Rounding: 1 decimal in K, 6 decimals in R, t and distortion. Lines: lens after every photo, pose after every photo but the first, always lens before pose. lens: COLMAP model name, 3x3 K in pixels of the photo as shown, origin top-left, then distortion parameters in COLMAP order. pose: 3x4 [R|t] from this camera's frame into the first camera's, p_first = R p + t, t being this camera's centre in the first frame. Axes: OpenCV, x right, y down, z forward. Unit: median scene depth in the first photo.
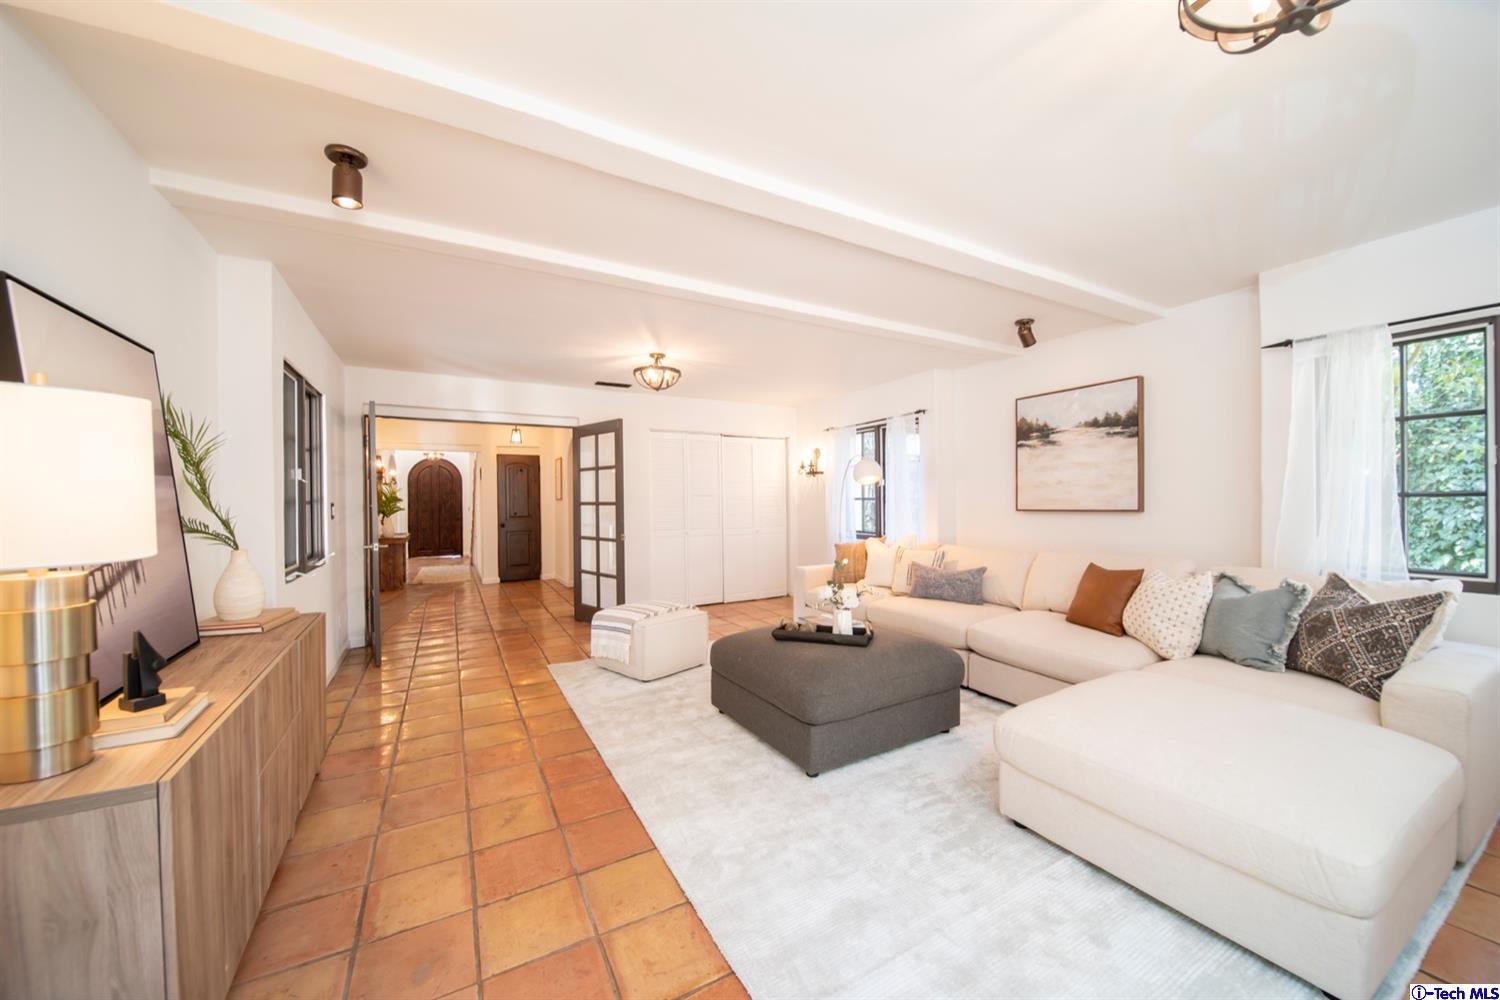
lens RADIAL K [[543.2, 0, 754.4], [0, 543.2, 502.9], [0, 0, 1]] dist [0.014294, -0.008968]
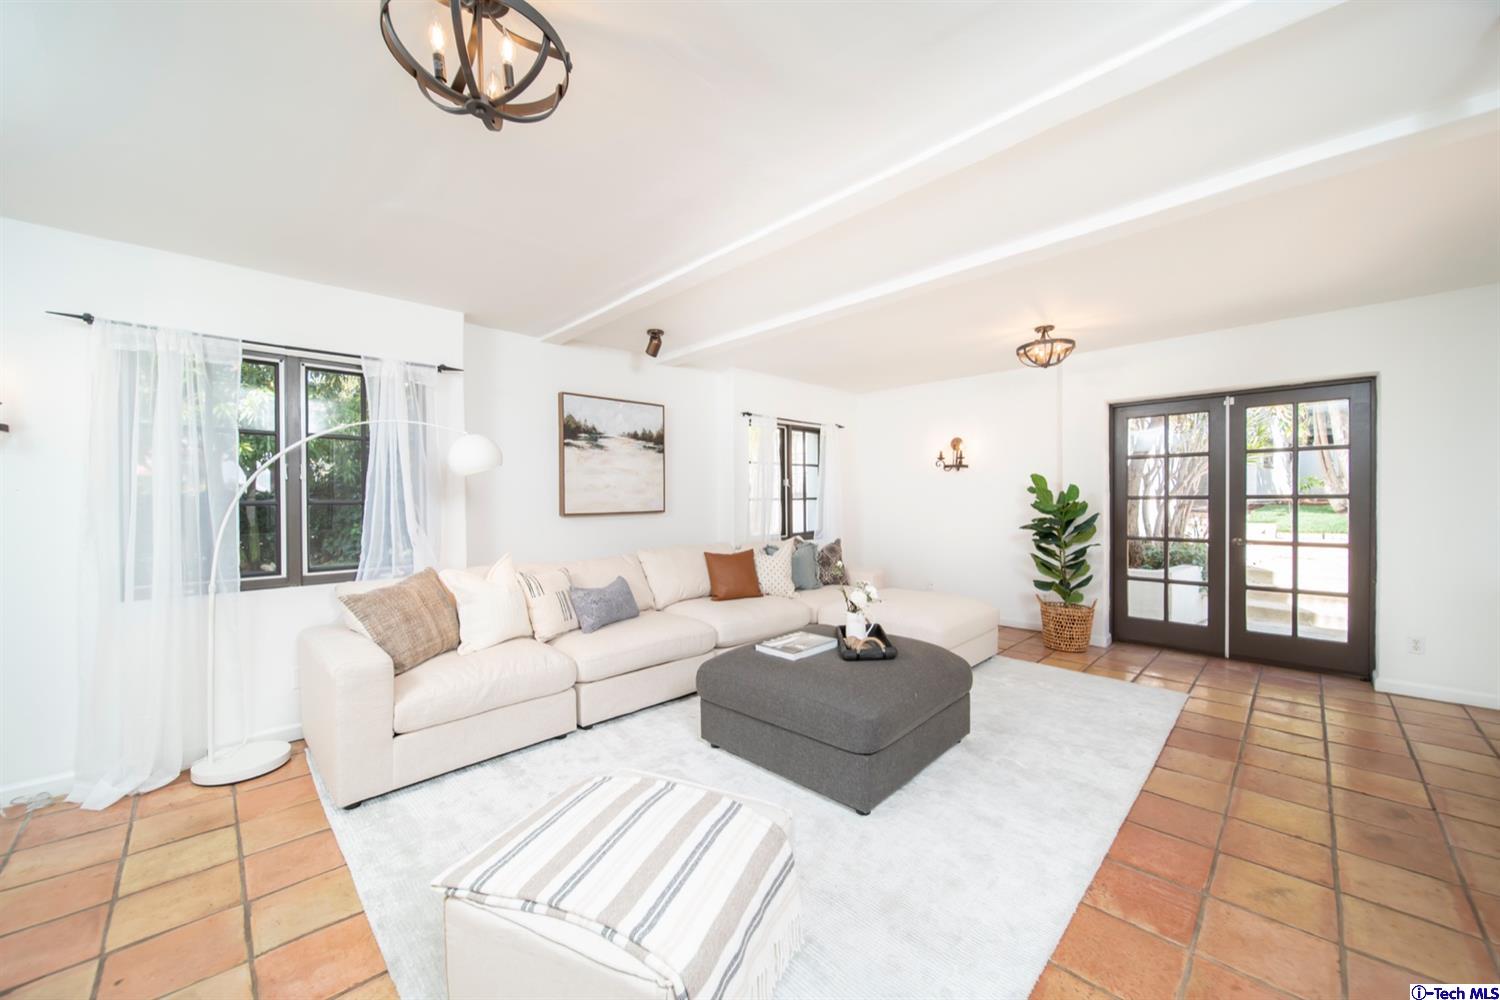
lens RADIAL K [[543.2, 0, 754.4], [0, 543.2, 502.9], [0, 0, 1]] dist [0.014294, -0.008968]
pose [[-0.271688, -0.006208, 0.962365, -0.532186], [0.009638, 0.999911, 0.009171, -0.011888], [-0.962337, 0.011767, -0.271604, 1.029762]]
